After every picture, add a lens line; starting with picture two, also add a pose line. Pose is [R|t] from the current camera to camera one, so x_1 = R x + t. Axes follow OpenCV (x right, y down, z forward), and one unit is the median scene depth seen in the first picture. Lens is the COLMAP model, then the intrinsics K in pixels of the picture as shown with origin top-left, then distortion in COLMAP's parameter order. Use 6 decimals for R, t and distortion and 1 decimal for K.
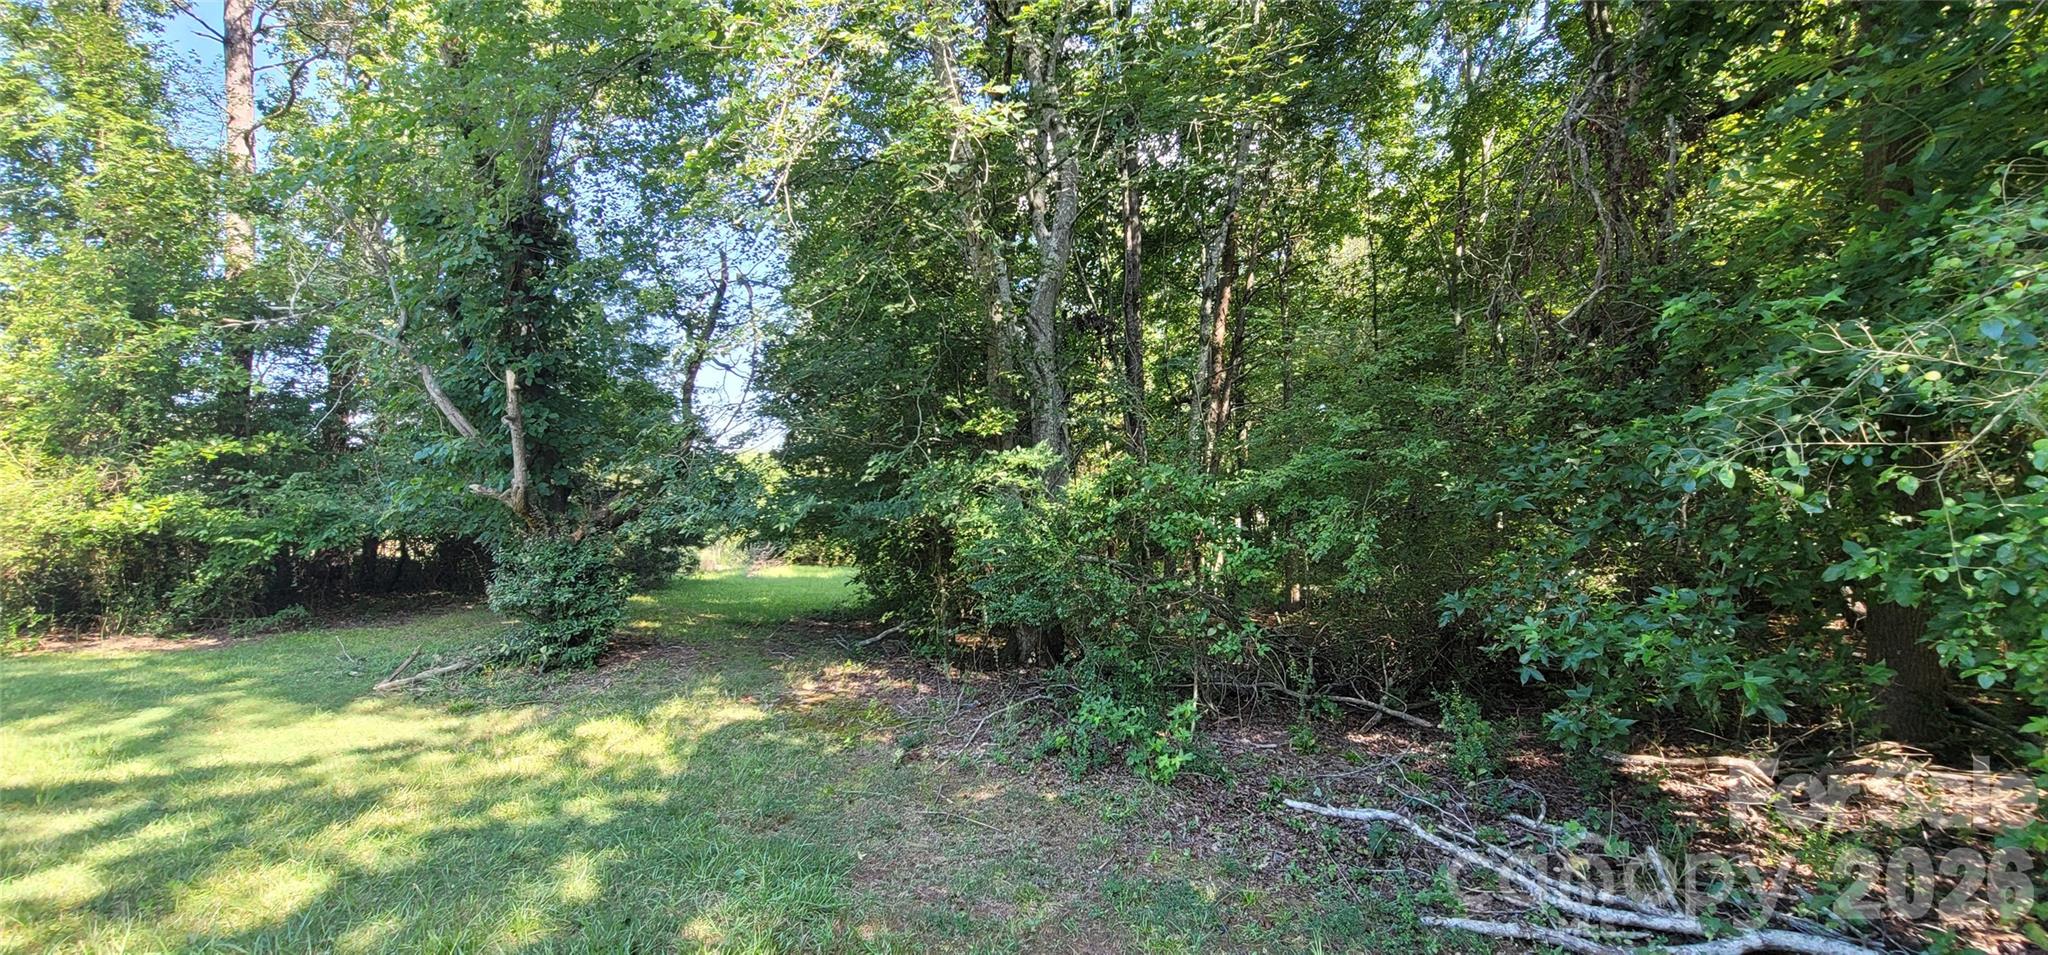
lens RADIAL K [[836.5, 0, 1030.8], [0, 836.5, 491.6], [0, 0, 1]] dist [-0.007206, 0.000522]
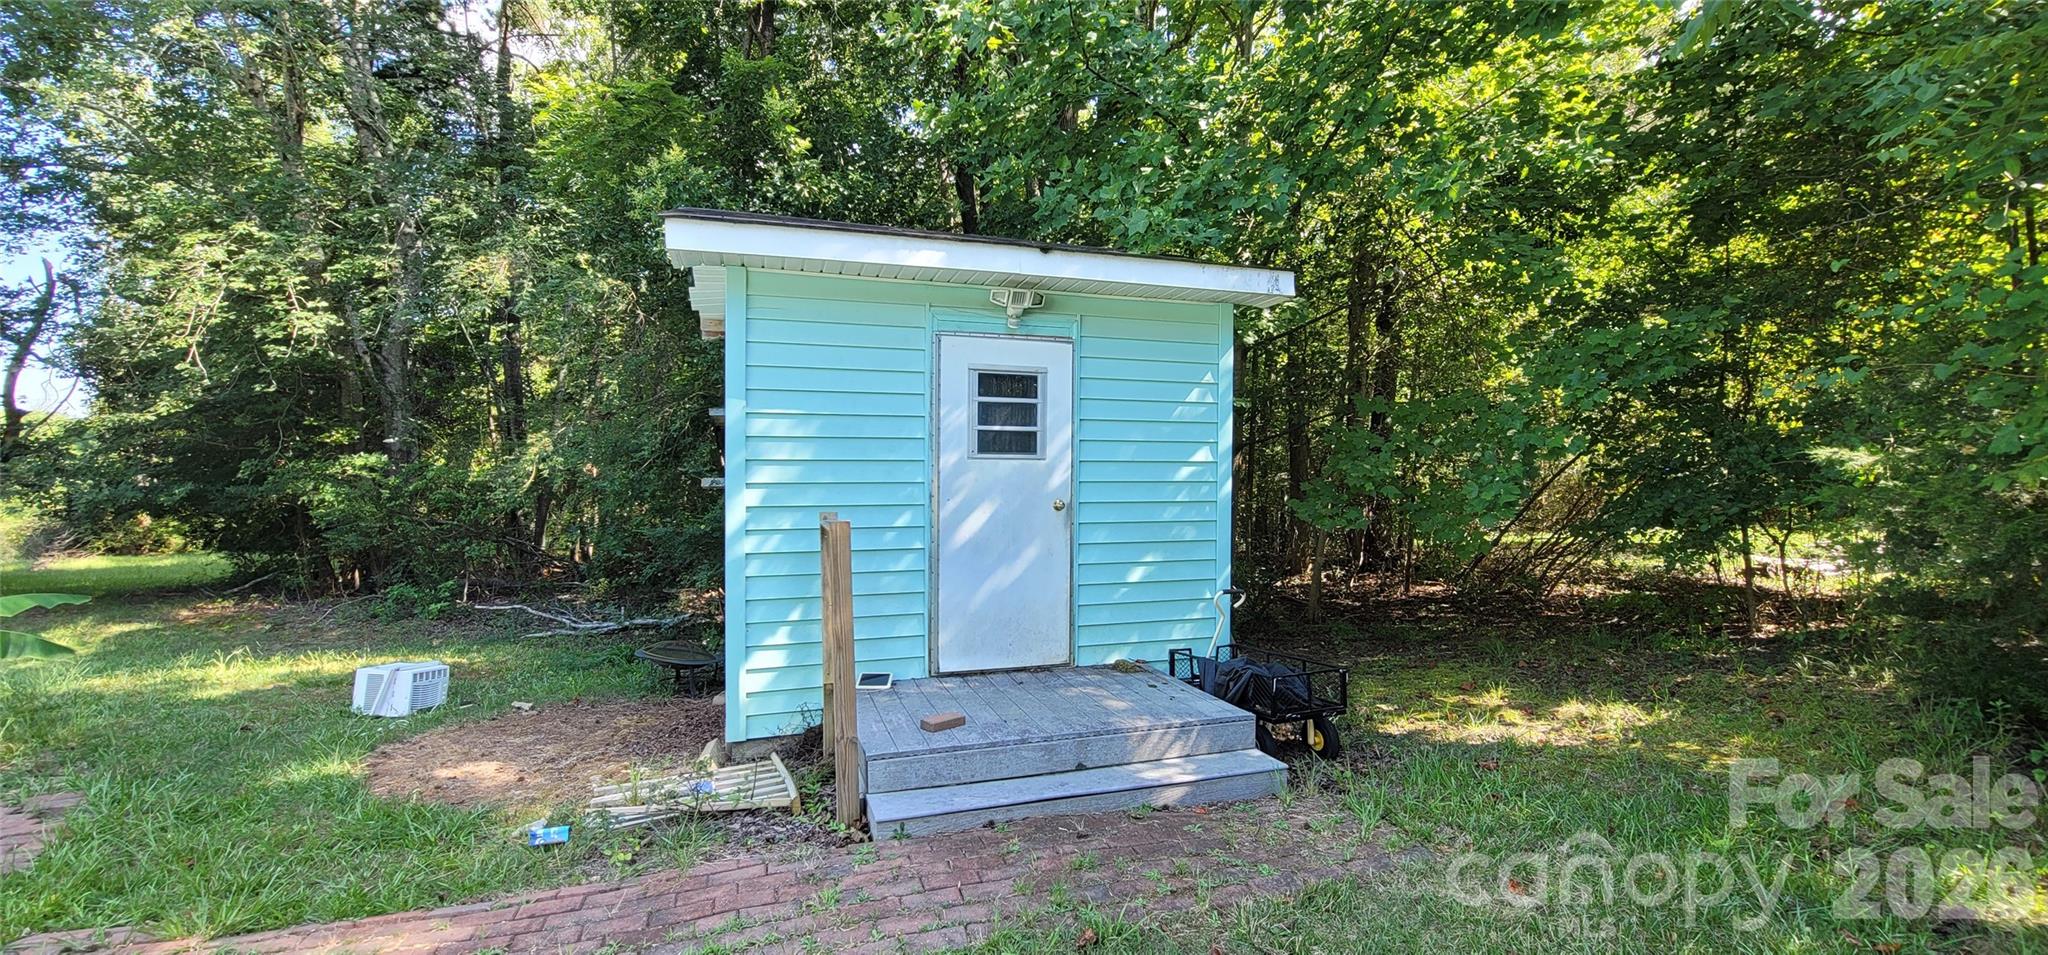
lens RADIAL K [[836.5, 0, 1030.8], [0, 836.5, 491.6], [0, 0, 1]] dist [-0.007206, 0.000522]
pose [[0.829761, -0.018940, 0.557798, 0.130638], [0.001416, 0.999492, 0.031831, -0.019019], [-0.558117, -0.025622, 0.829366, -0.887392]]
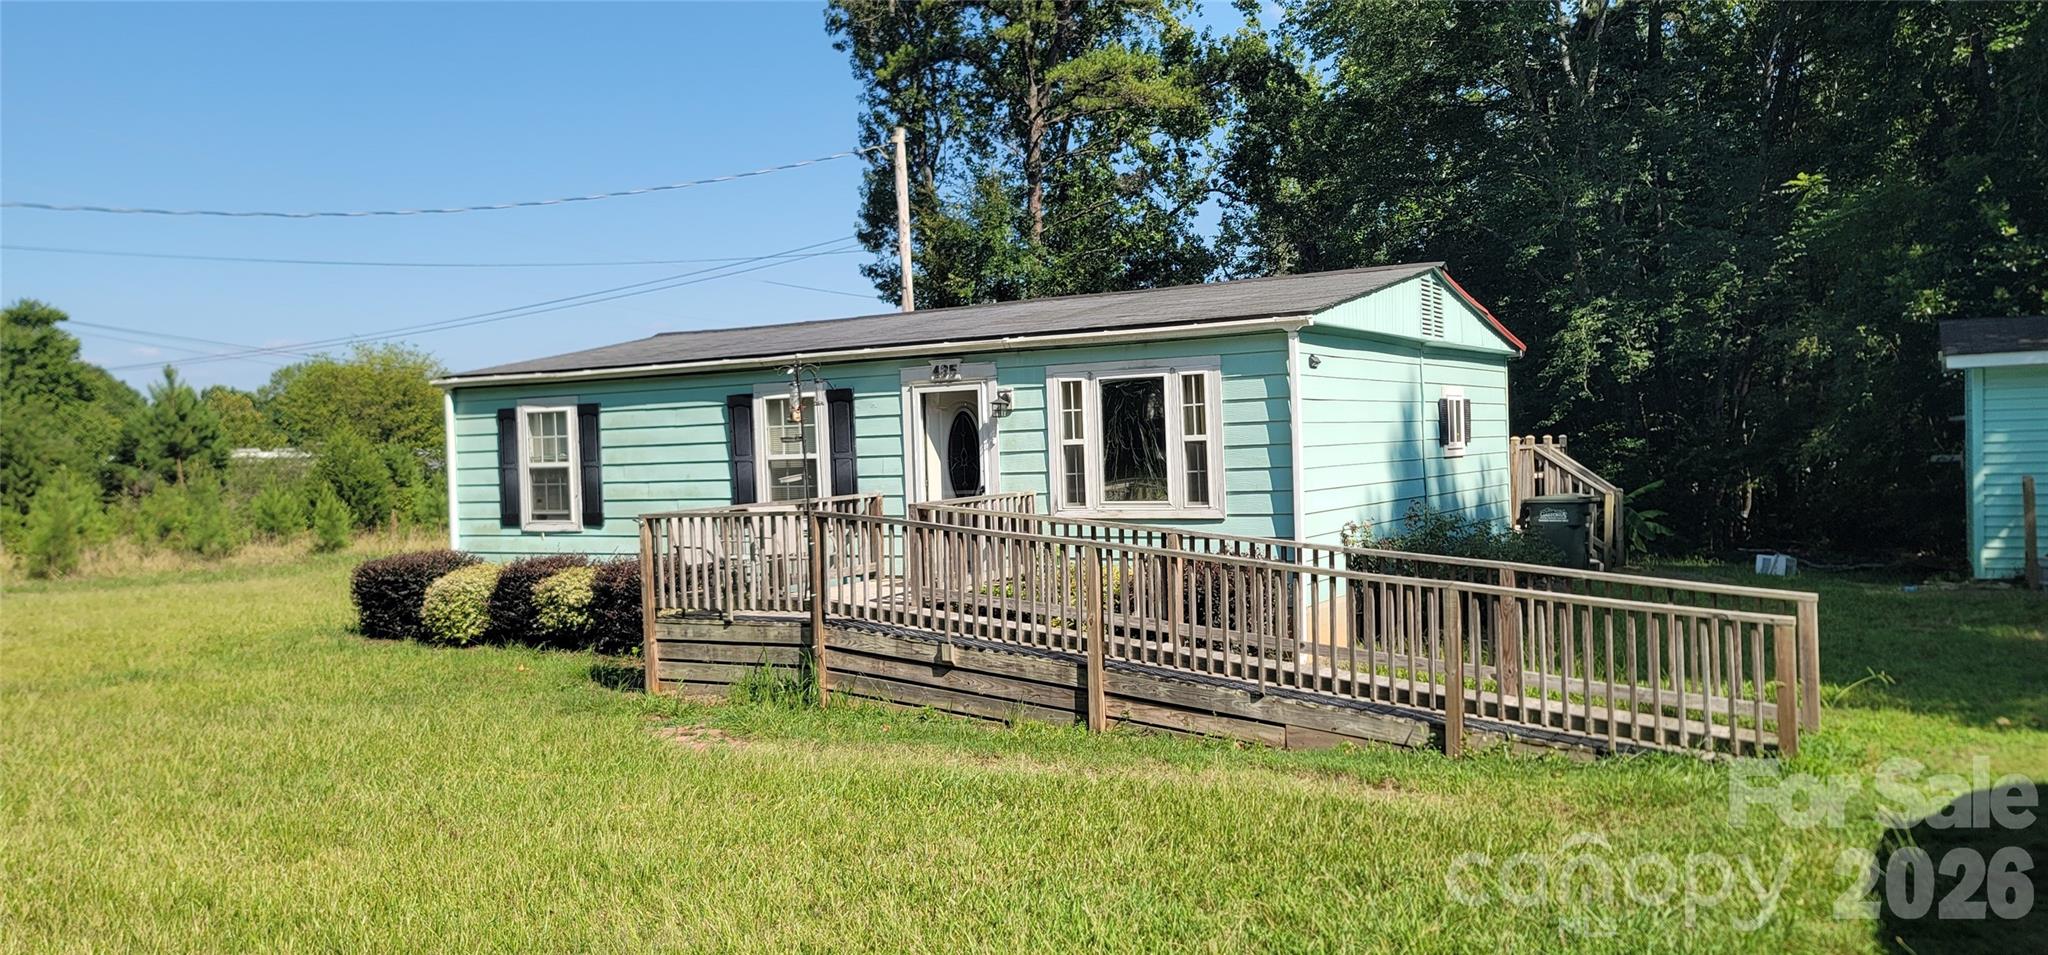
lens RADIAL K [[1477.7, 0, 1067.0], [0, 1477.7, 478.4], [0, 0, 1]] dist [0.041978, -0.002670]
pose [[0.971696, -0.027186, -0.234665, -0.450750], [0.034924, 0.998972, 0.028885, -0.089022], [0.233638, -0.036263, 0.971647, -2.604924]]
